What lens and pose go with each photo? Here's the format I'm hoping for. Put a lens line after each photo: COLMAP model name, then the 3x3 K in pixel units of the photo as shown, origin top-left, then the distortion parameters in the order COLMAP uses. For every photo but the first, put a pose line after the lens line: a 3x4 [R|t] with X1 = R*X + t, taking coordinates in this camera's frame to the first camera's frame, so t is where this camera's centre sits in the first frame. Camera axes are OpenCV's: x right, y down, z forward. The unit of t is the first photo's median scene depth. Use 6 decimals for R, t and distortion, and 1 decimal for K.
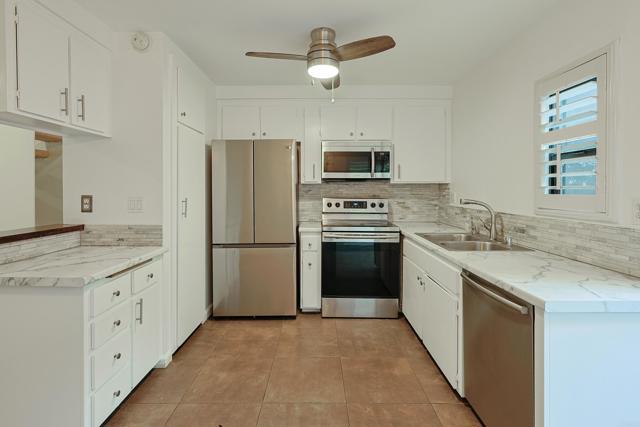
lens RADIAL K [[313.0, 0, 319.1], [0, 313.0, 196.6], [0, 0, 1]] dist [-0.001011, -0.000149]
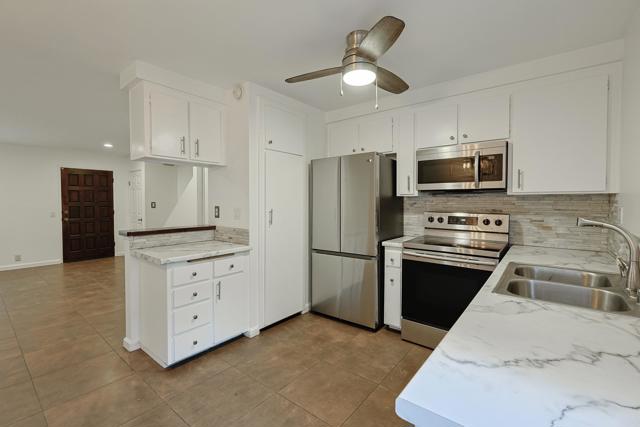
lens RADIAL K [[283.6, 0, 320.0], [0, 283.6, 213.5], [0, 0, 1]] dist [-0.000836, 0.000444]
pose [[0.780238, 0.026480, -0.624922, 0.361612], [-0.015802, 0.999619, 0.022628, -0.005508], [0.625283, -0.007780, 0.780359, 0.198223]]
